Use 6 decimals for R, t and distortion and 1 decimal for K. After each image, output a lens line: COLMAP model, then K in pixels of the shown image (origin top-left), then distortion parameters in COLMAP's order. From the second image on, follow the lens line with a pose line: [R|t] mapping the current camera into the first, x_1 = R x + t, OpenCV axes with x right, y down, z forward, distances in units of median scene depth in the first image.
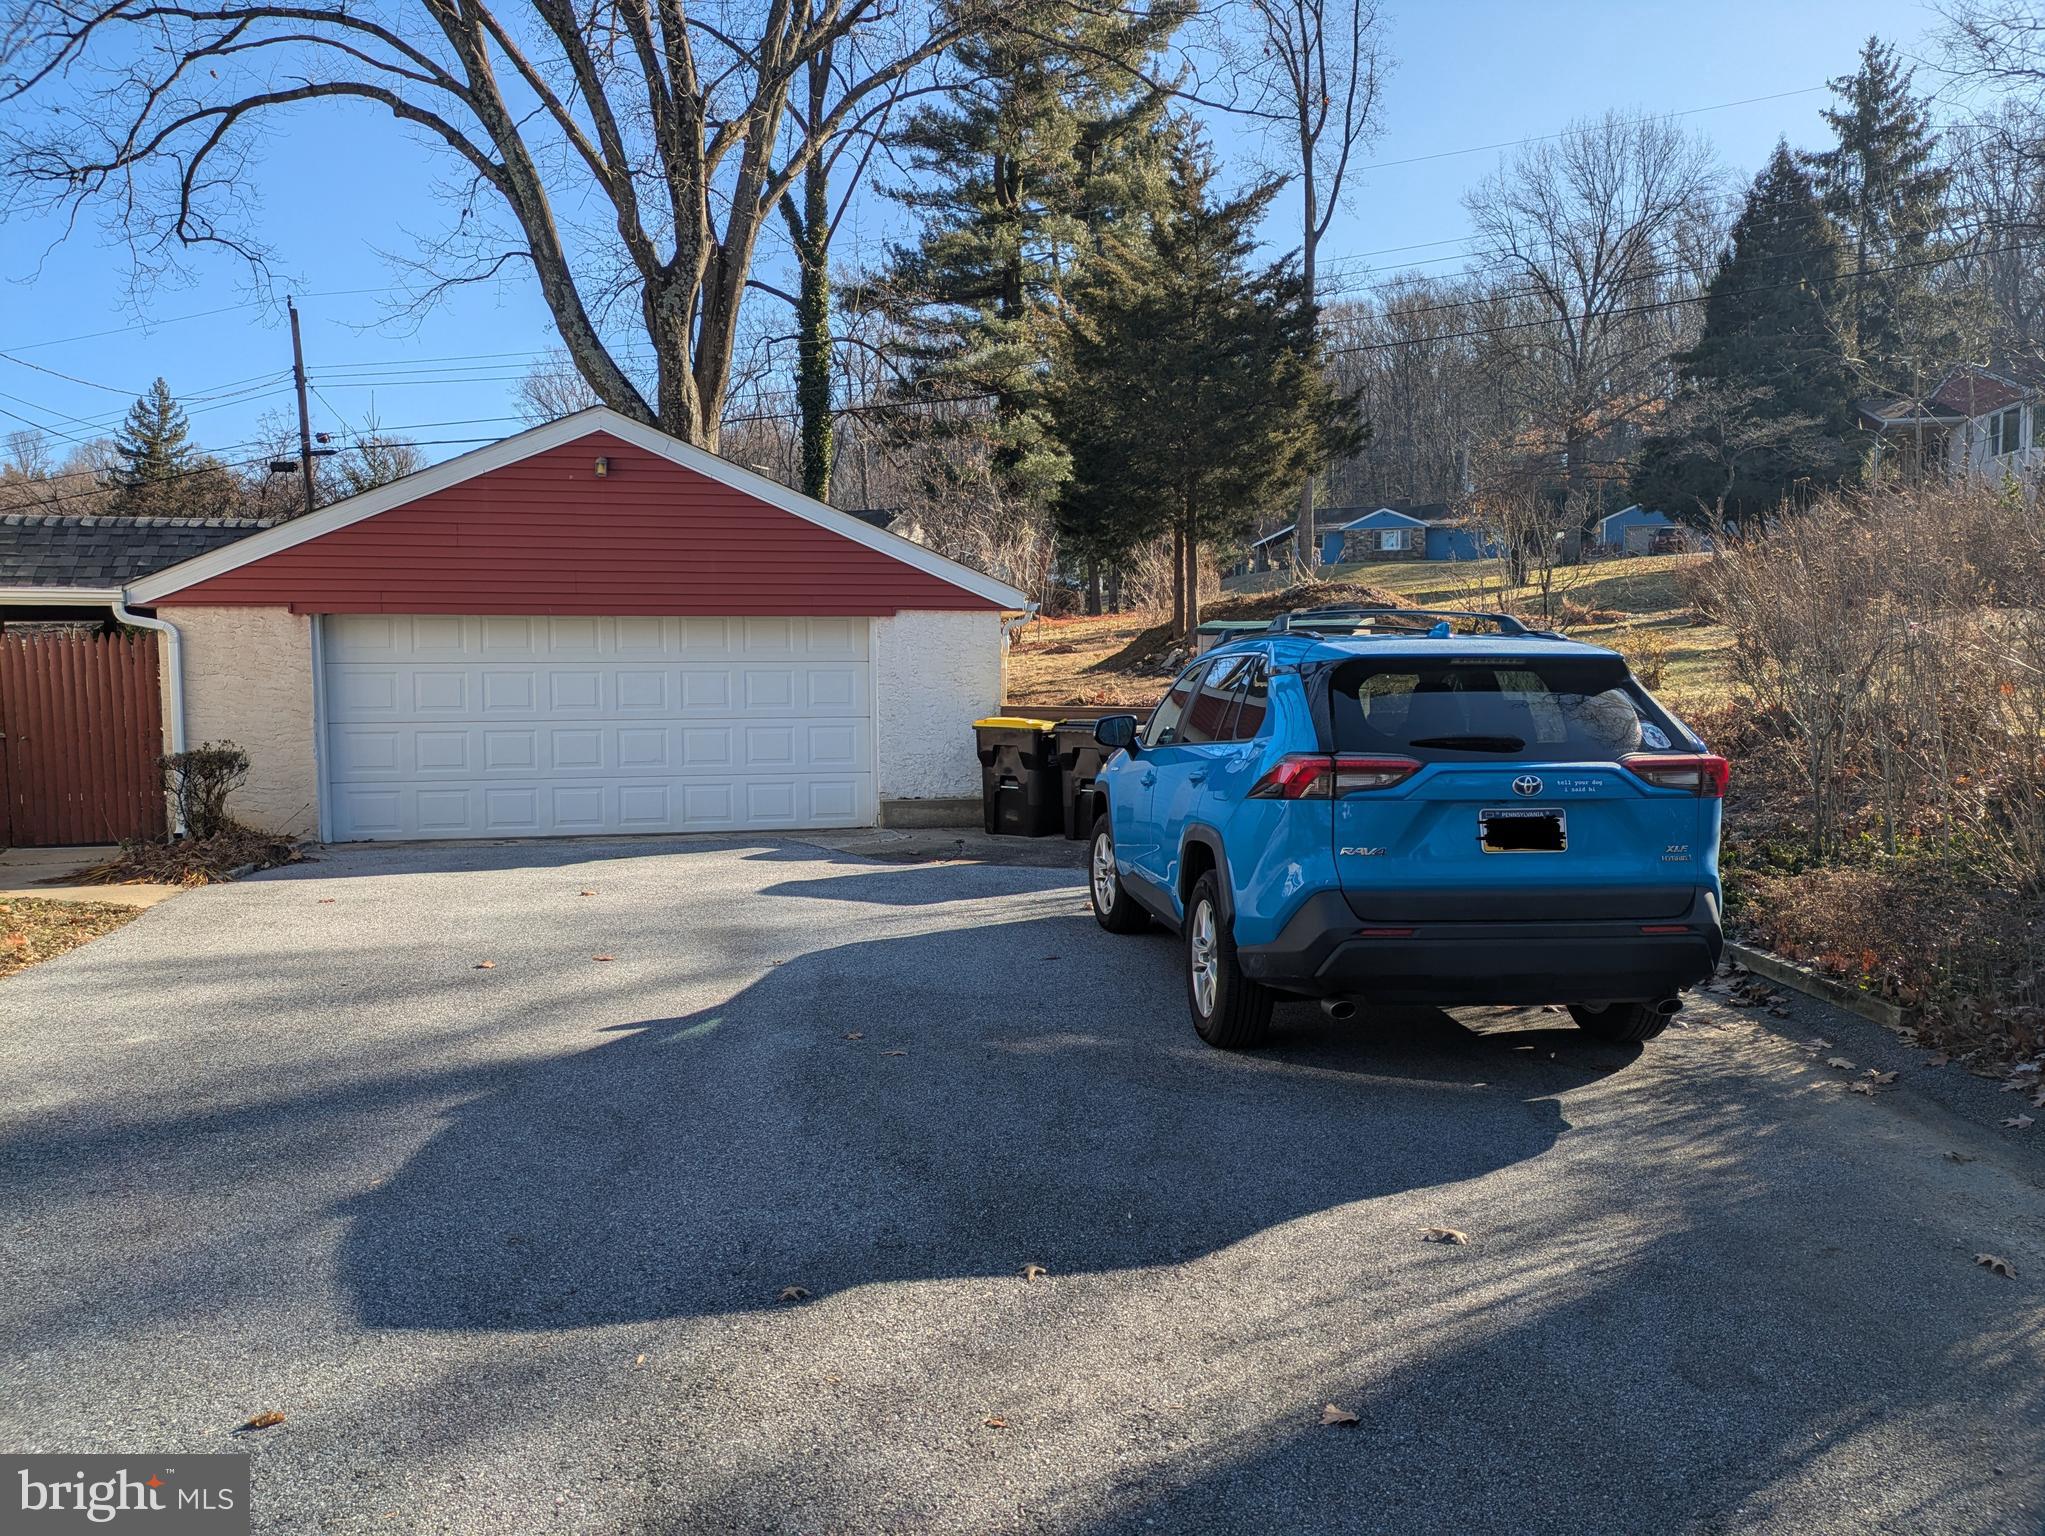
lens RADIAL K [[1535.0, 0, 1022.5], [0, 1535.0, 768.0], [0, 0, 1]] dist [0.010927, 0.006154]
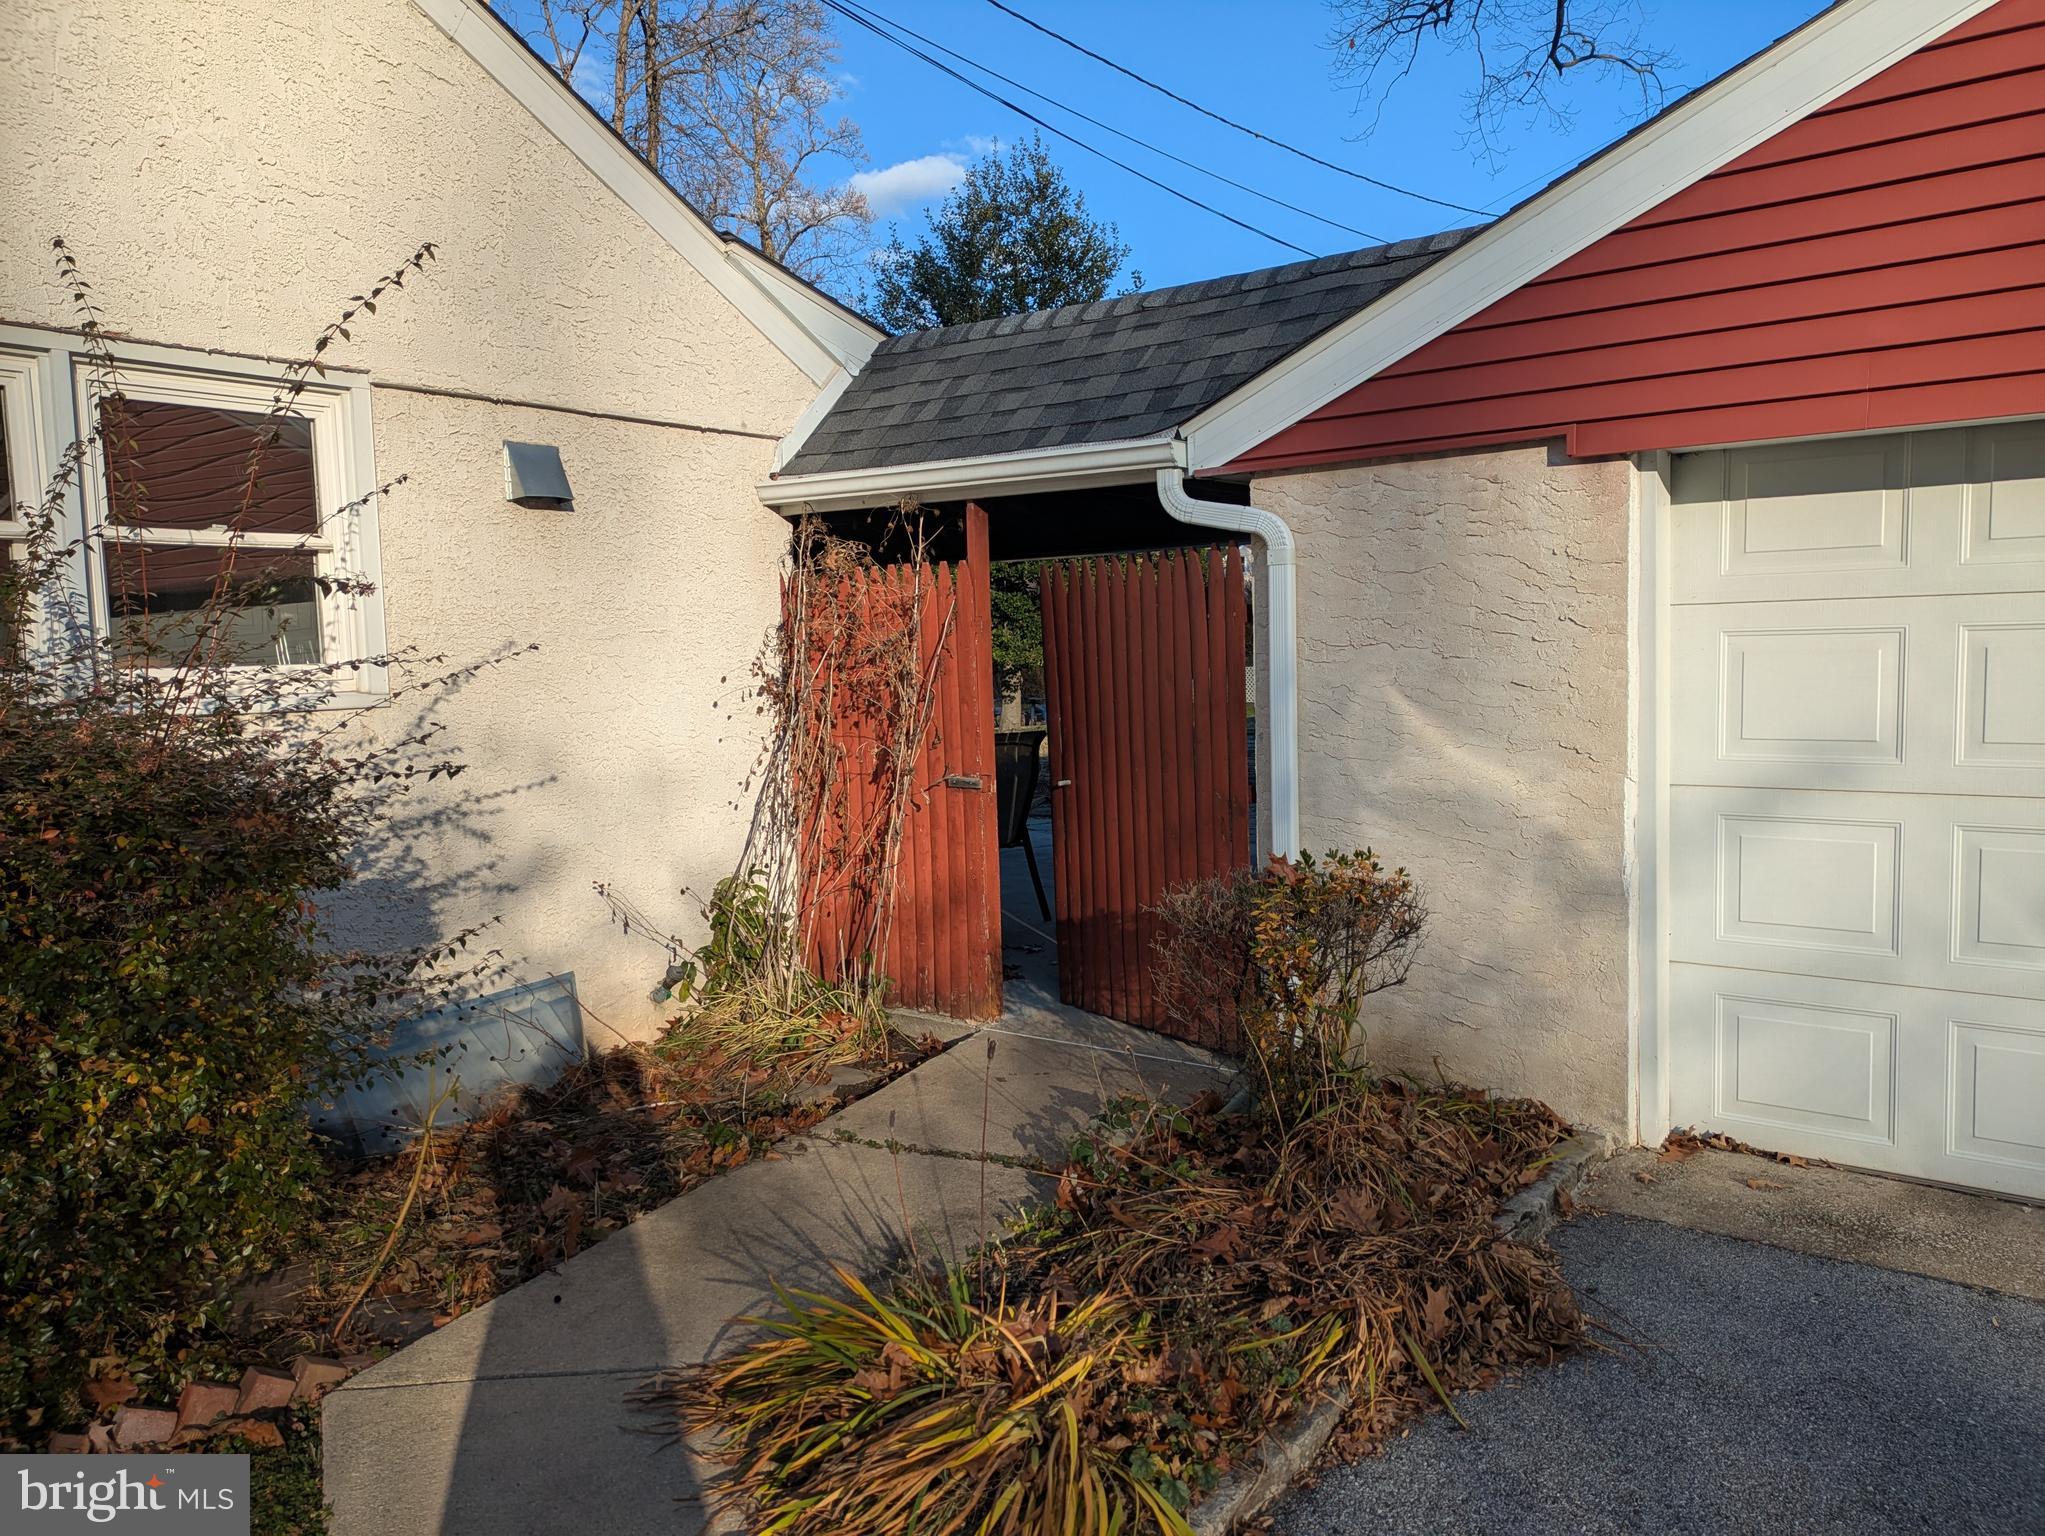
lens RADIAL K [[1535.0, 0, 1022.5], [0, 1535.0, 768.0], [0, 0, 1]] dist [0.010927, 0.006154]
pose [[0.664381, 0.058197, -0.745125, -0.305848], [-0.020279, 0.998000, 0.059866, -0.052711], [0.747119, -0.024664, 0.664233, 0.698064]]
